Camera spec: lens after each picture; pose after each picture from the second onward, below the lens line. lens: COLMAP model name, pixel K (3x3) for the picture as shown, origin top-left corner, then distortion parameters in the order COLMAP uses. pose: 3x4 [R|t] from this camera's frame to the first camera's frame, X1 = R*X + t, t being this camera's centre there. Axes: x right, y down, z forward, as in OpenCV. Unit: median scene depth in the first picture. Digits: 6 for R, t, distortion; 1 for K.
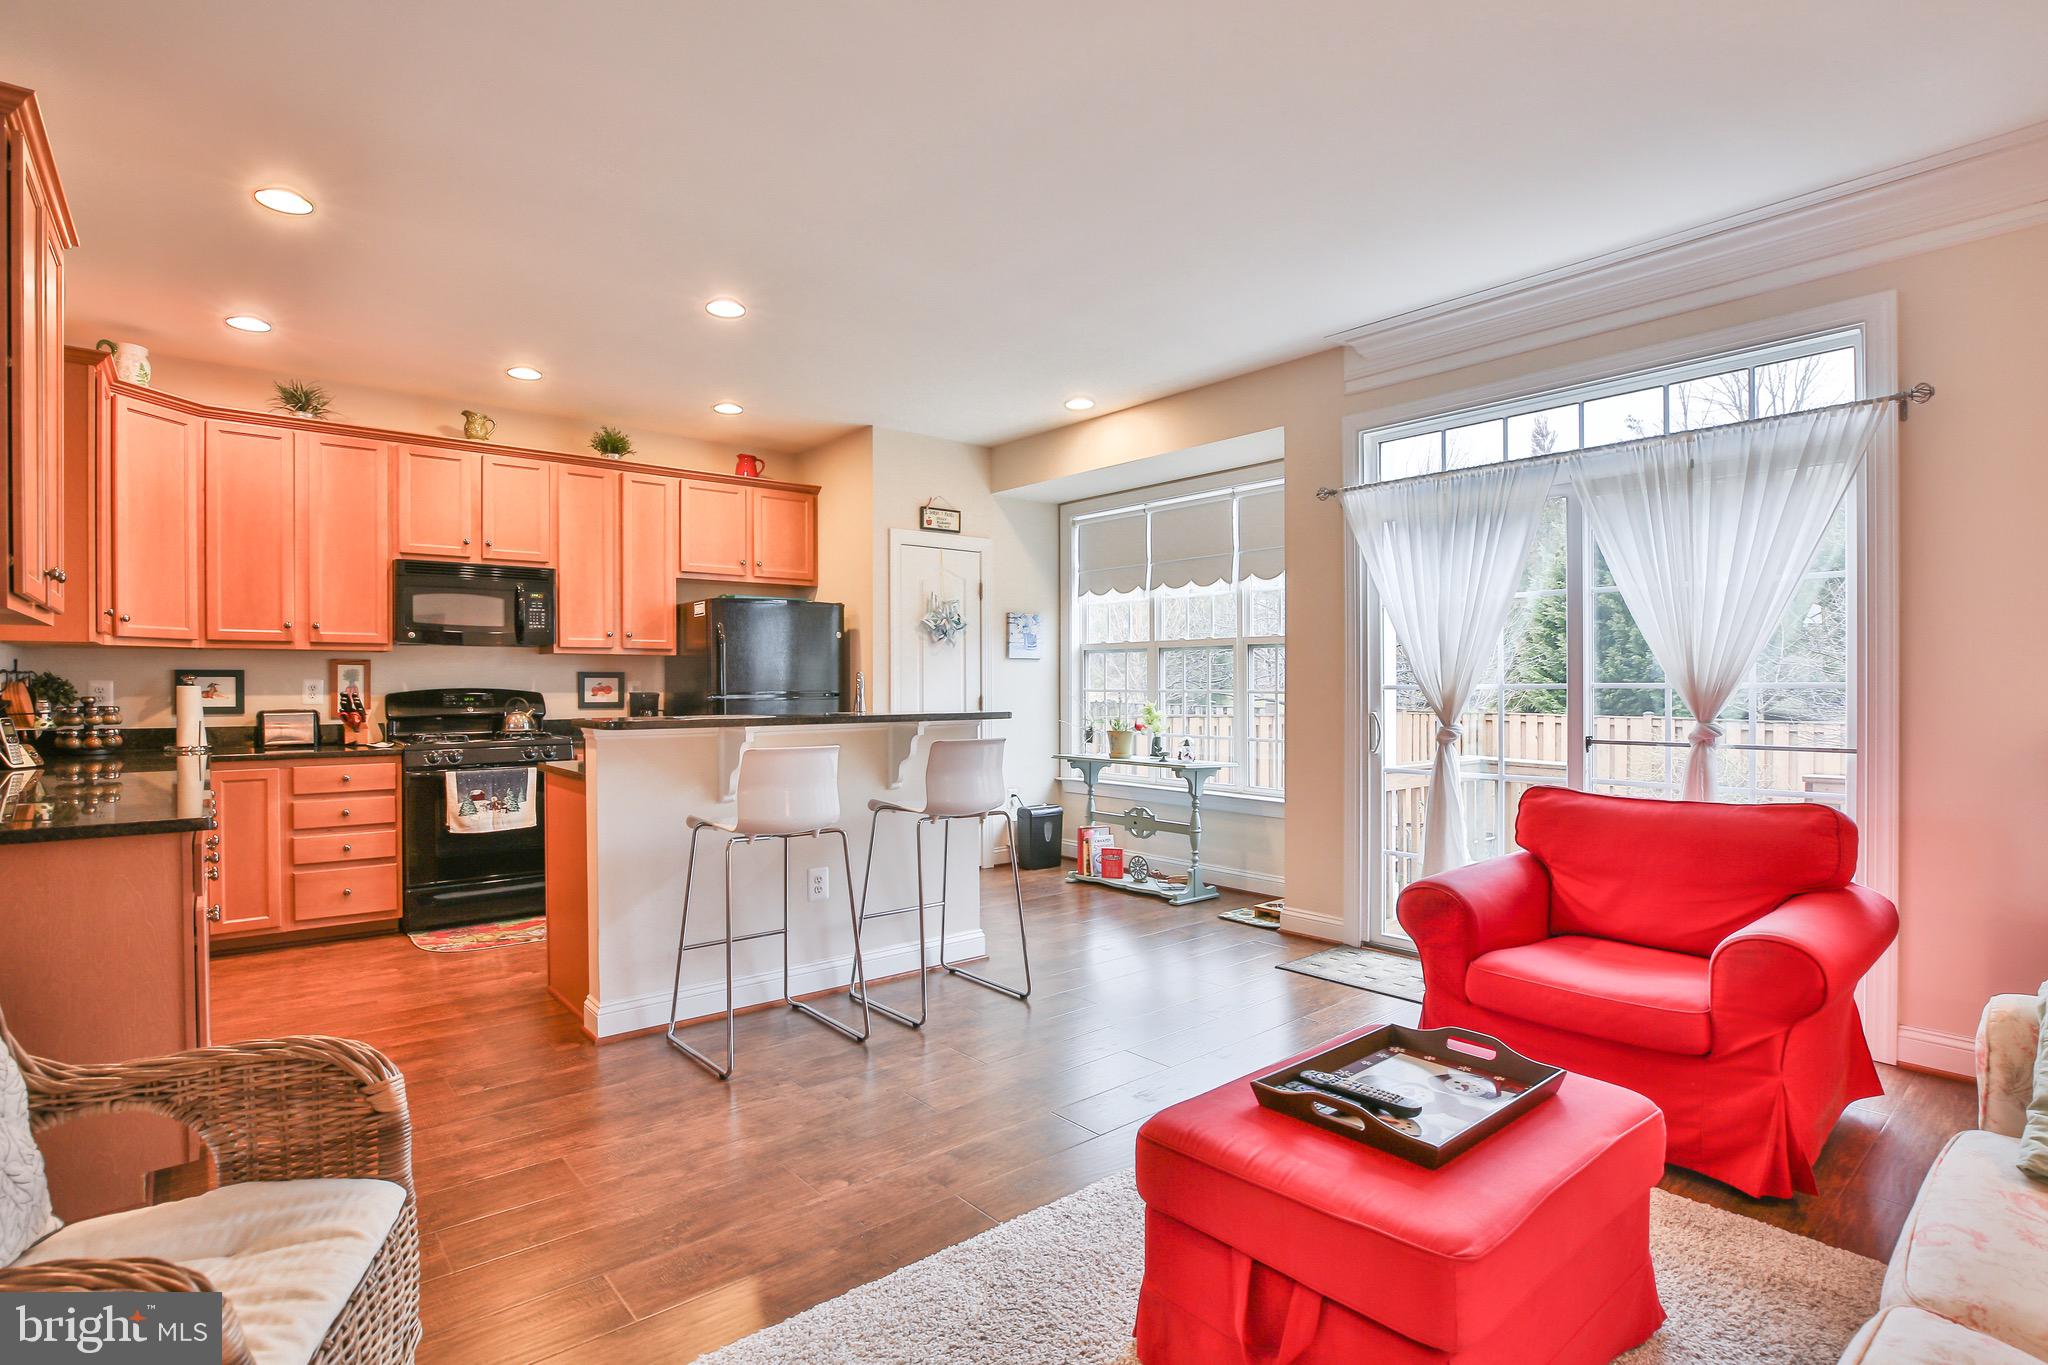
lens RADIAL K [[1006.4, 0, 1021.3], [0, 1006.4, 674.5], [0, 0, 1]] dist [-0.044482, 0.012983]
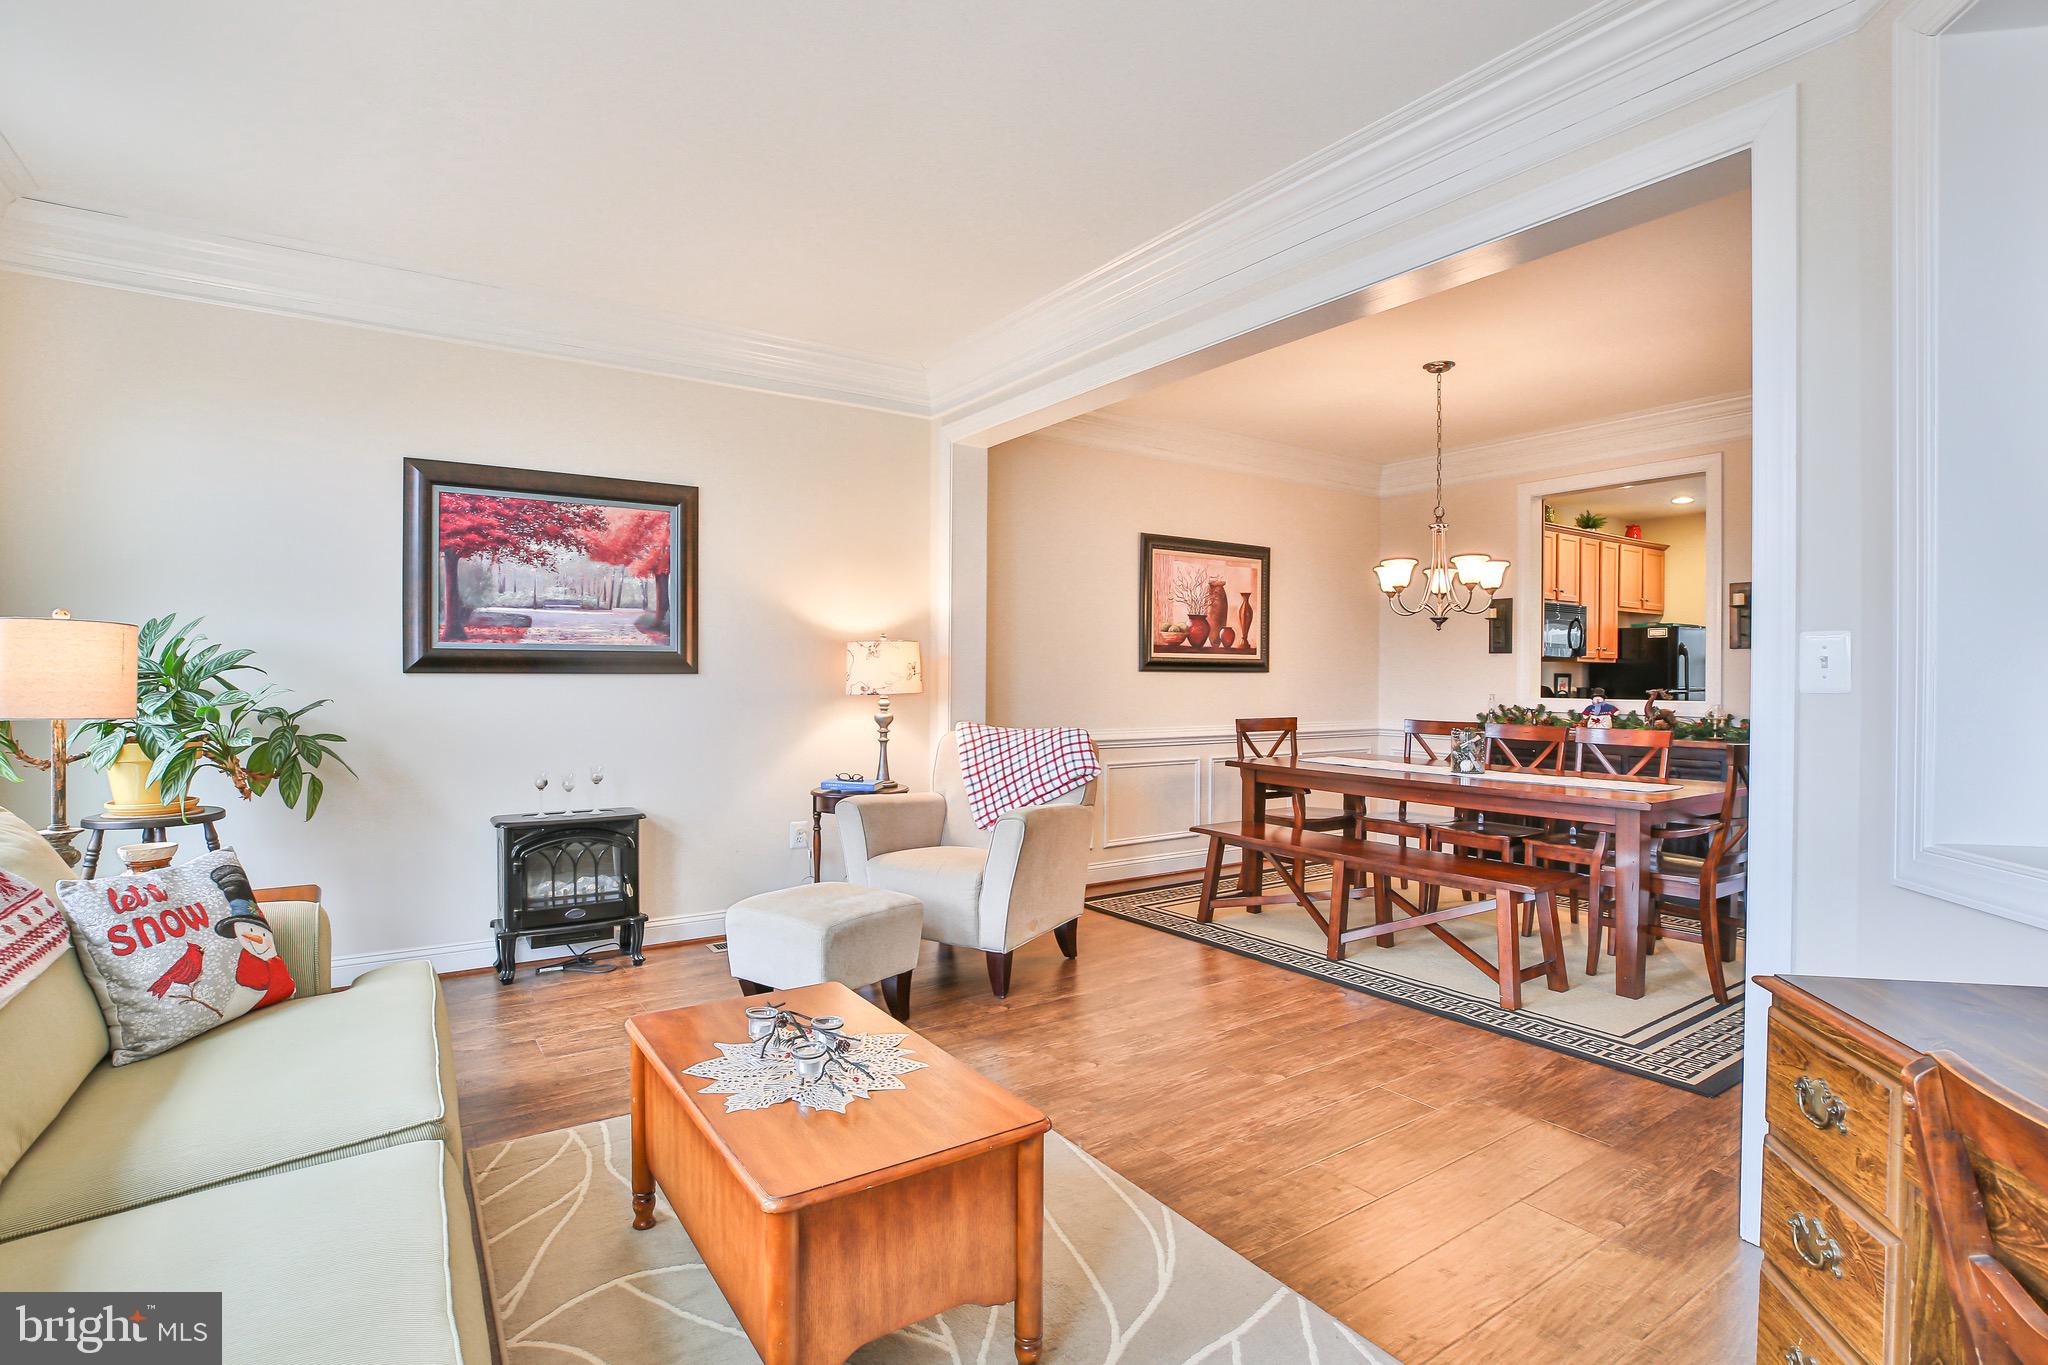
lens RADIAL K [[1006.4, 0, 1017.0], [0, 1006.4, 688.7], [0, 0, 1]] dist [-0.044482, 0.012983]
pose [[0.995187, 0.011389, -0.097325, -1.232844], [-0.009545, 0.999766, 0.019389, -0.001172], [0.097523, -0.018367, 0.995064, -0.632823]]
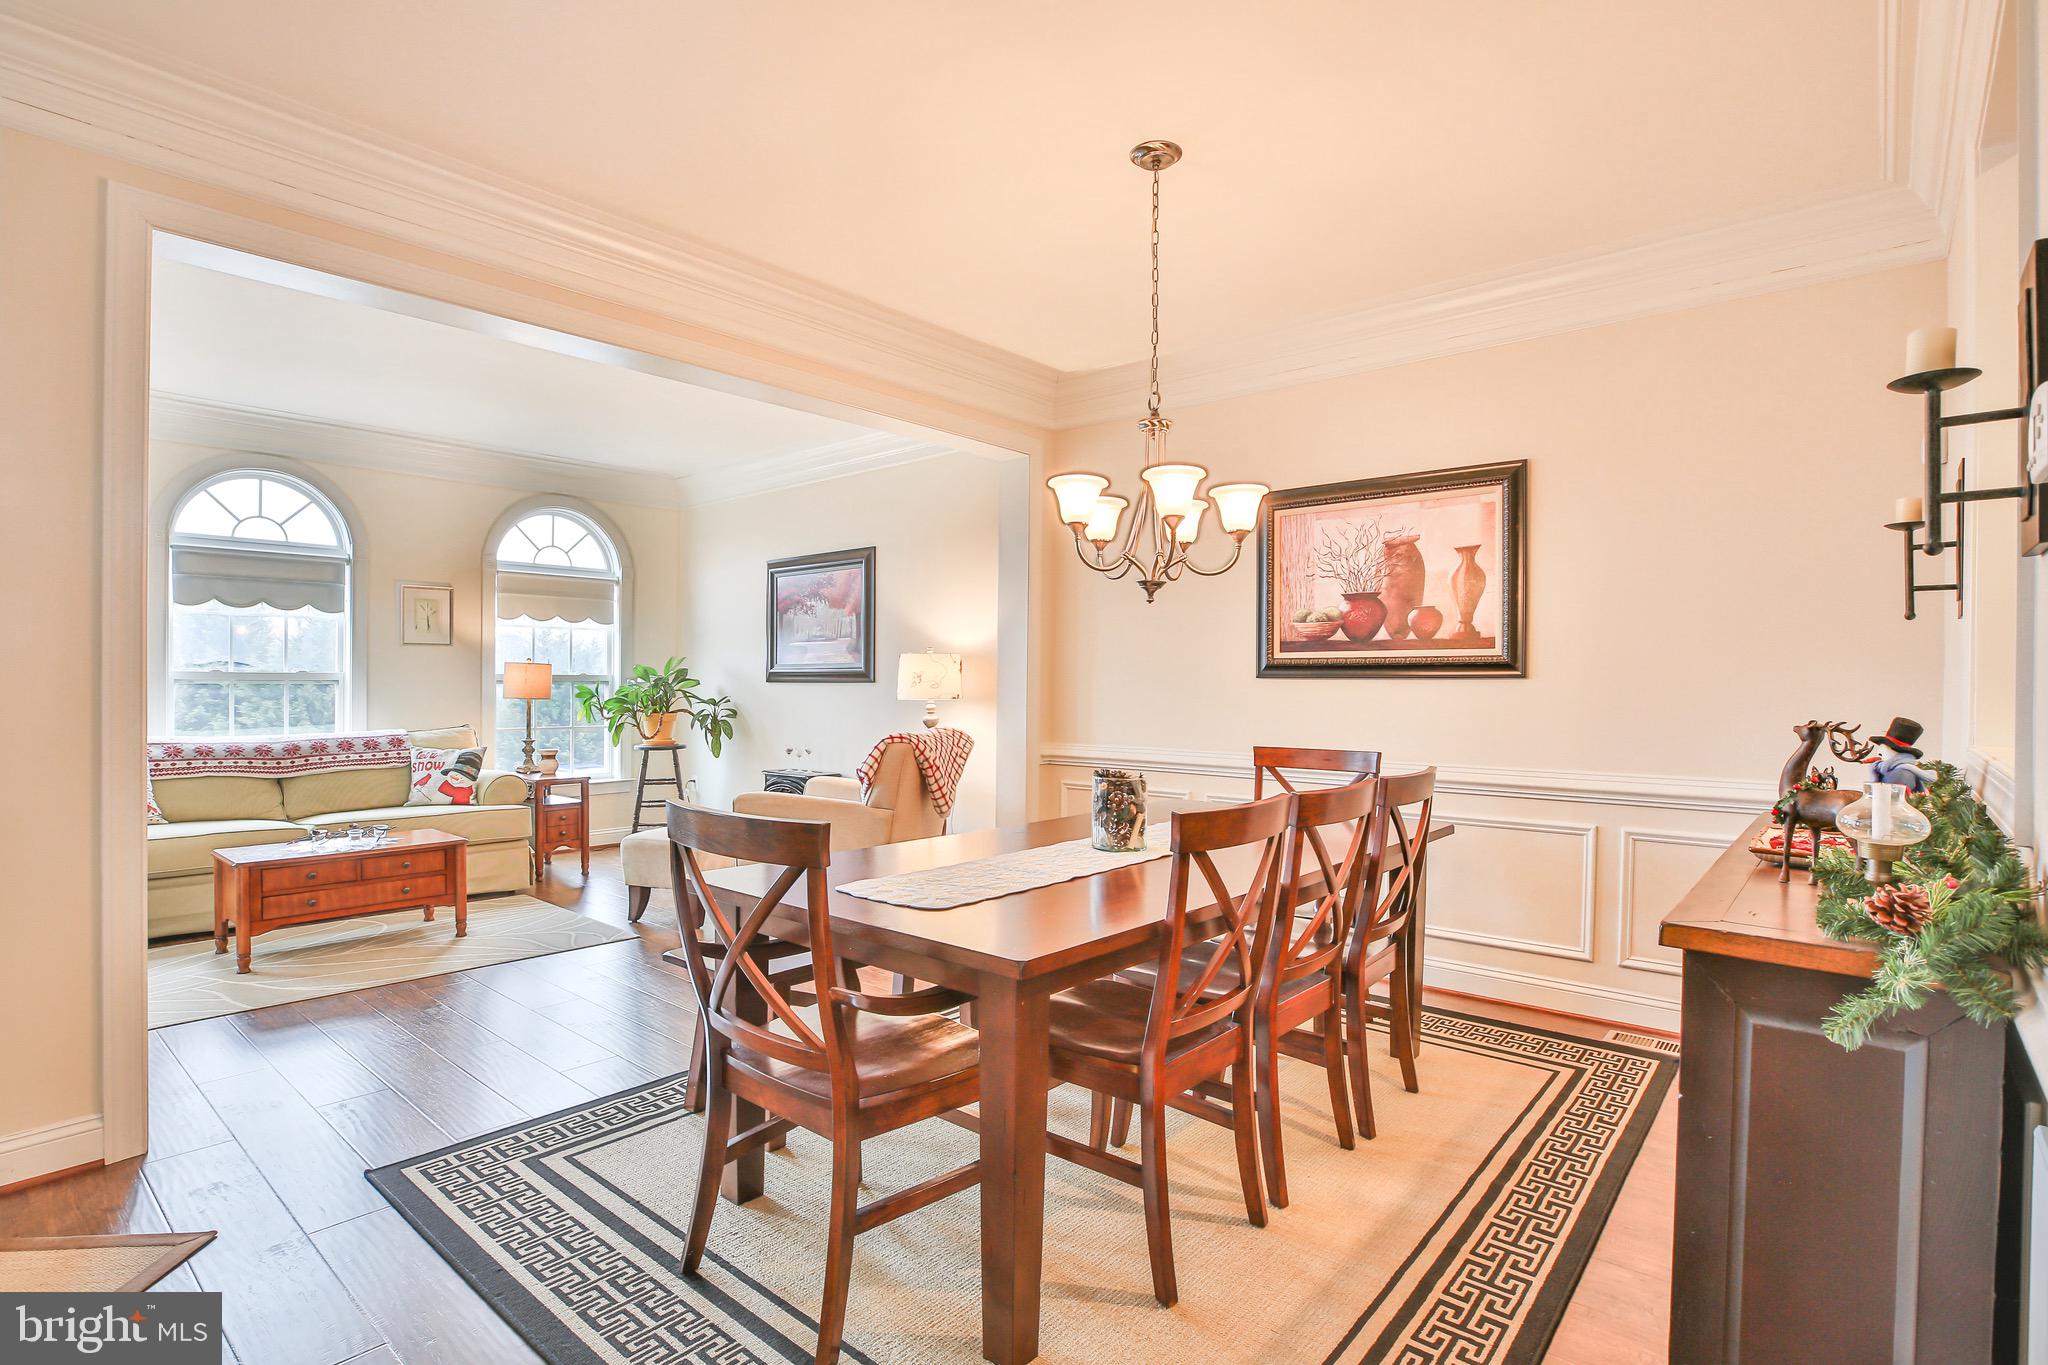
lens RADIAL K [[1006.4, 0, 1036.8], [0, 1006.4, 685.7], [0, 0, 1]] dist [-0.044482, 0.012983]
pose [[0.160709, 0.007390, -0.986974, -0.386974], [-0.000864, 0.999973, 0.007347, 0.000306], [0.987001, -0.000328, 0.160711, 0.197684]]
